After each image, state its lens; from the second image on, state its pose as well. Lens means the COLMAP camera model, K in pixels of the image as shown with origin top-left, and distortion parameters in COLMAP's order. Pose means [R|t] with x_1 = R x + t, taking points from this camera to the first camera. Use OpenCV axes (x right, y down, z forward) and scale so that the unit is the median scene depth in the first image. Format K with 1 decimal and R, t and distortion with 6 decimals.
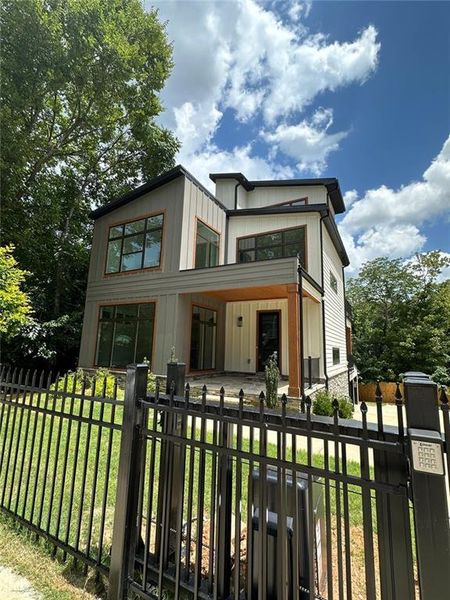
lens RADIAL K [[283.2, 0, 223.7], [0, 283.2, 299.2], [0, 0, 1]] dist [-0.001125, 0.000910]
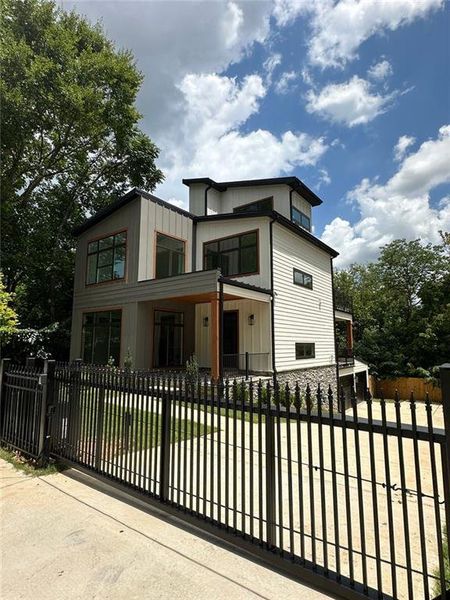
lens RADIAL K [[329.7, 0, 225.2], [0, 329.7, 300.3], [0, 0, 1]] dist [-0.000642, -0.001545]
pose [[0.989829, -0.047416, -0.134124, 0.301245], [0.052341, 0.998069, 0.033434, -0.041095], [0.132280, -0.040114, 0.990400, -0.237617]]
